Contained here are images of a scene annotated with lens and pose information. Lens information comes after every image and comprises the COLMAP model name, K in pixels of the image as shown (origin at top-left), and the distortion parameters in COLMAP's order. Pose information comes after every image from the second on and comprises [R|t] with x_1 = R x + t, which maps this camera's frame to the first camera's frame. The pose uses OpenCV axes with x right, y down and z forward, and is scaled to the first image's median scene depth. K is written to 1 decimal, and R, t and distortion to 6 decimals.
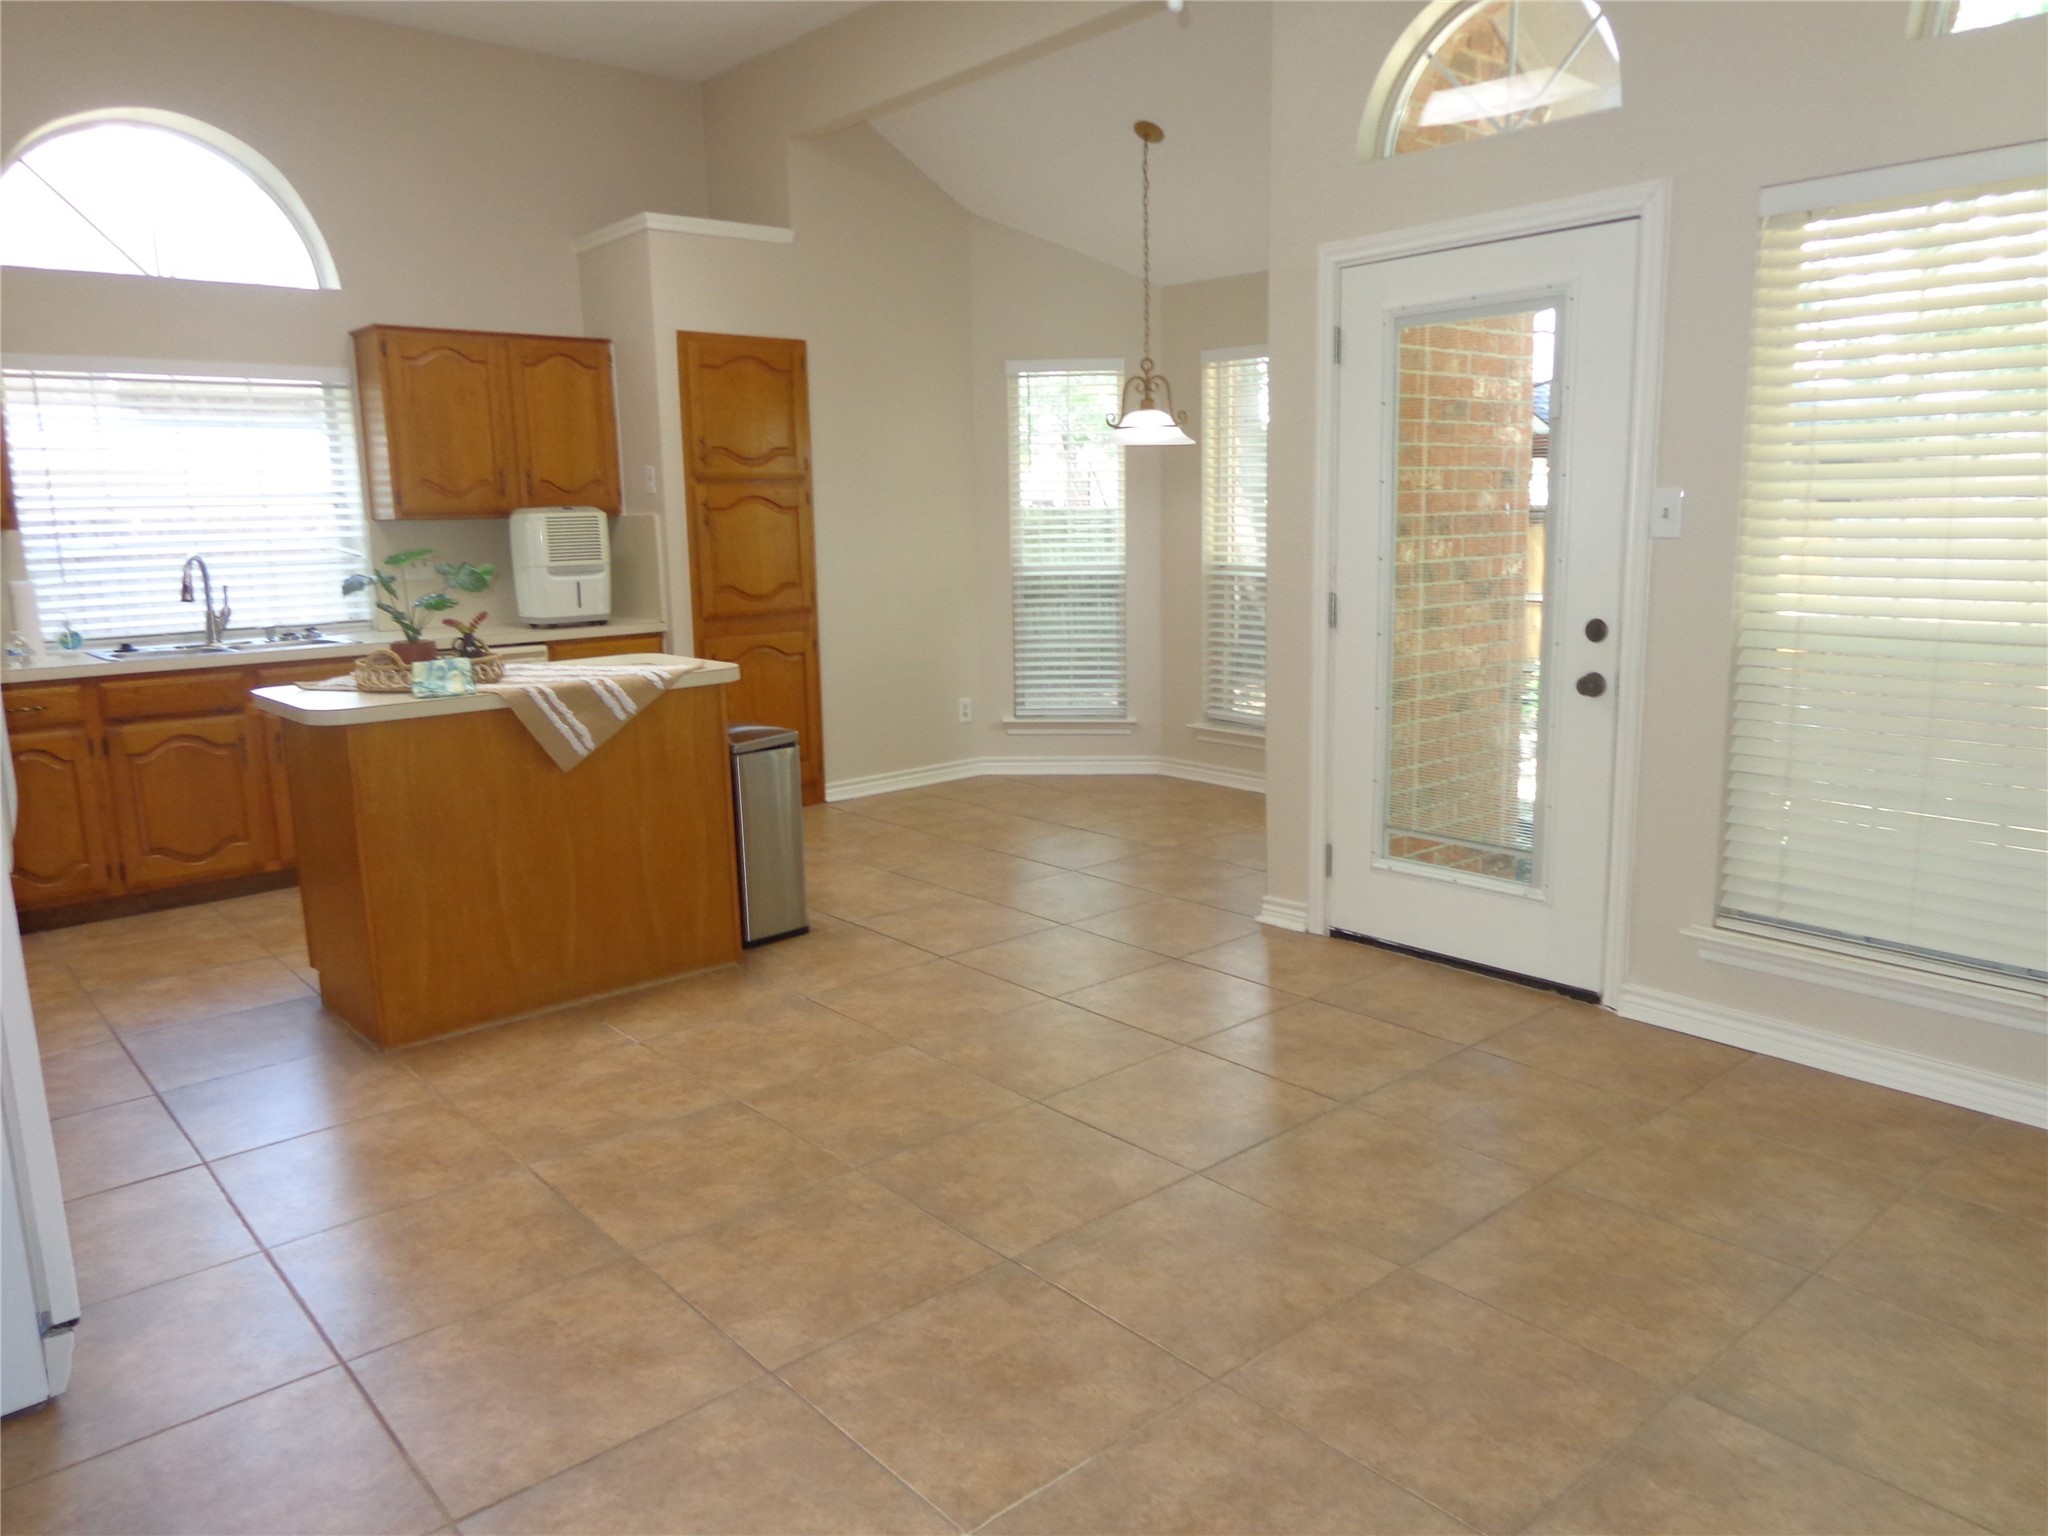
lens RADIAL K [[1430.0, 0, 1028.9], [0, 1430.0, 756.2], [0, 0, 1]] dist [-0.005067, 0.007583]
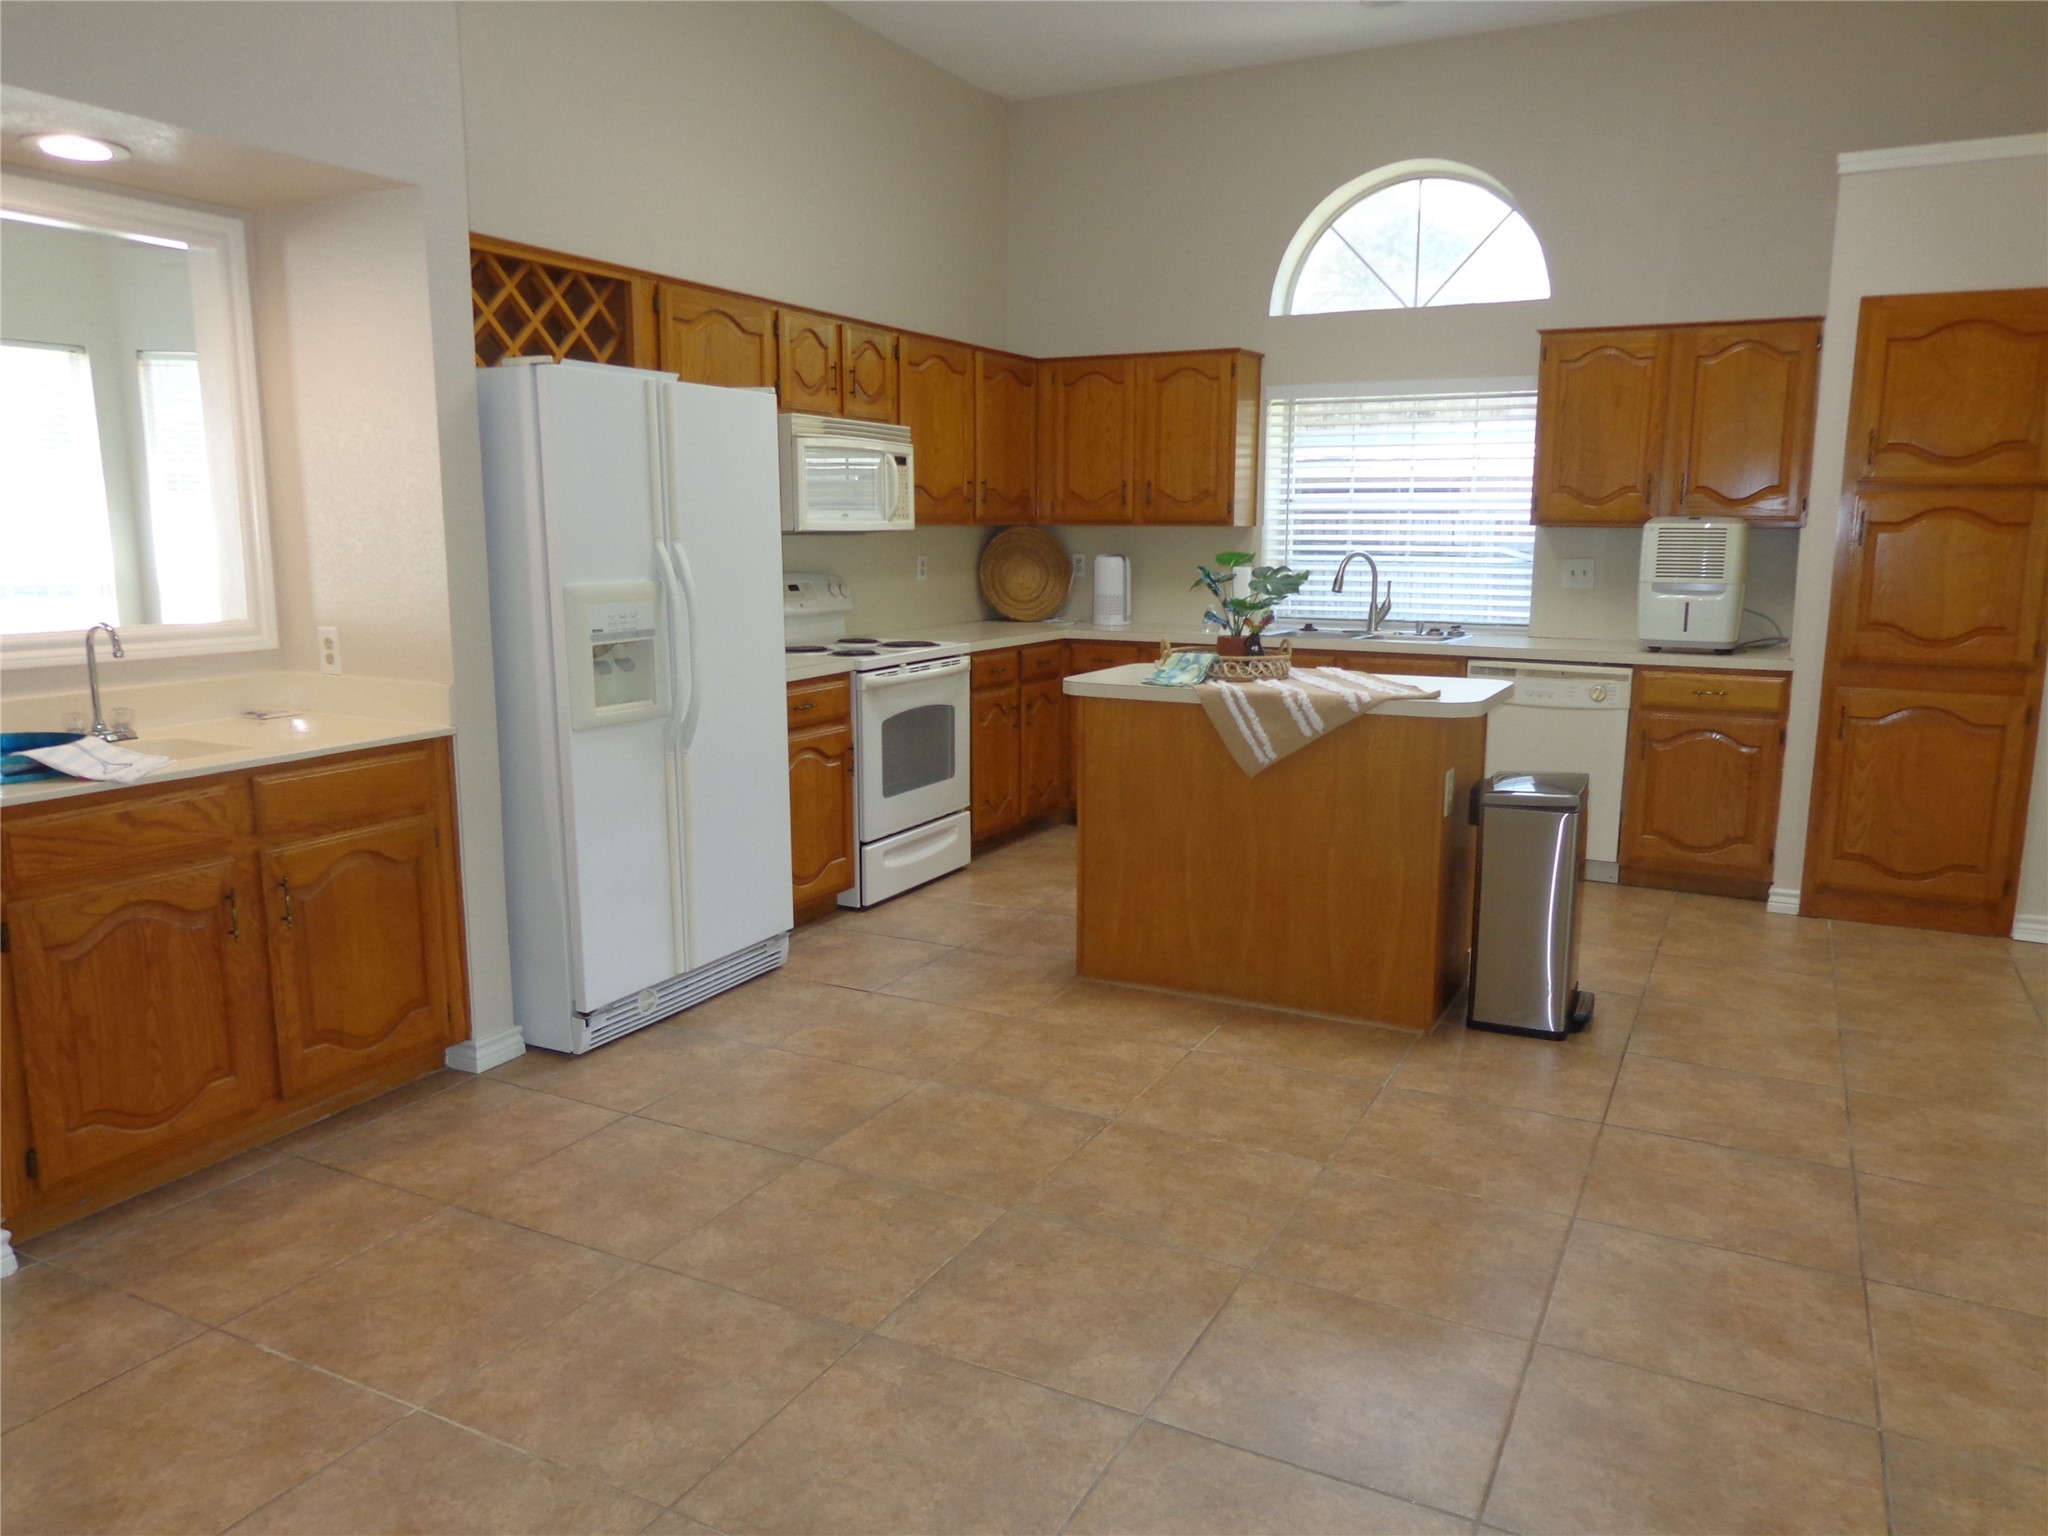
lens RADIAL K [[1430.0, 0, 1036.2], [0, 1430.0, 762.5], [0, 0, 1]] dist [-0.005067, 0.007583]
pose [[0.369880, 0.175803, -0.912295, 0.568363], [-0.173626, 0.977715, 0.118015, -0.096553], [0.912712, 0.114747, 0.392161, 0.487008]]
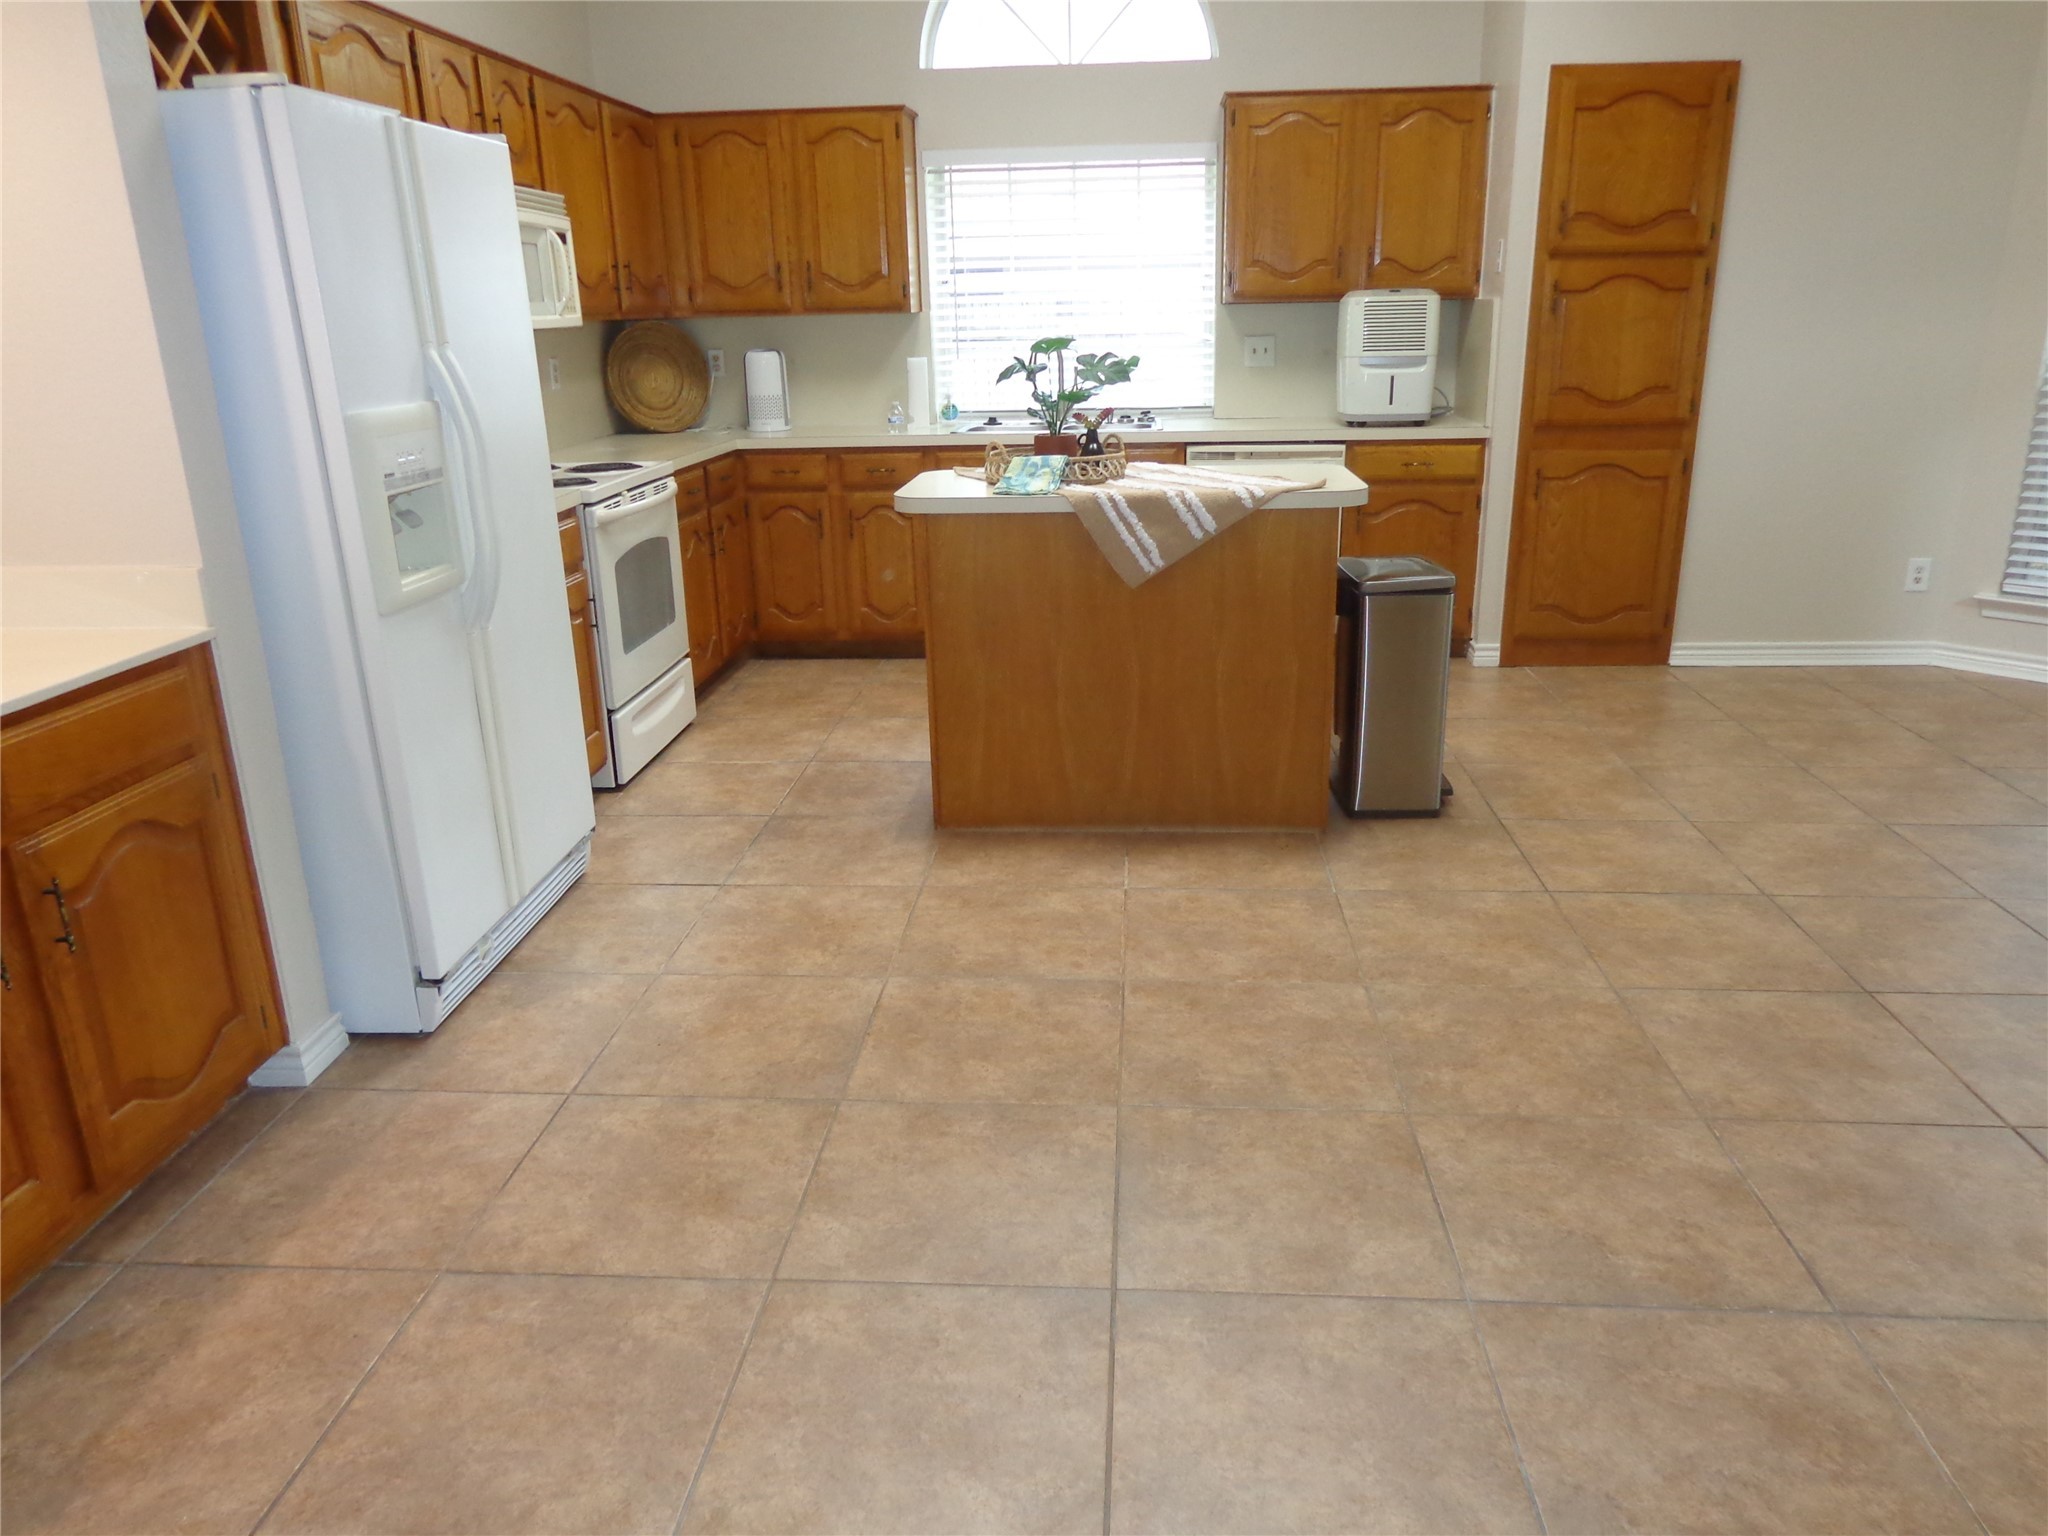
lens RADIAL K [[1430.0, 0, 1029.3], [0, 1430.0, 764.8], [0, 0, 1]] dist [-0.005067, 0.007583]
pose [[0.704043, 0.222218, -0.674494, 0.296589], [-0.117254, 0.973121, 0.198212, -0.056472], [0.700410, -0.060463, 0.711175, 0.297875]]
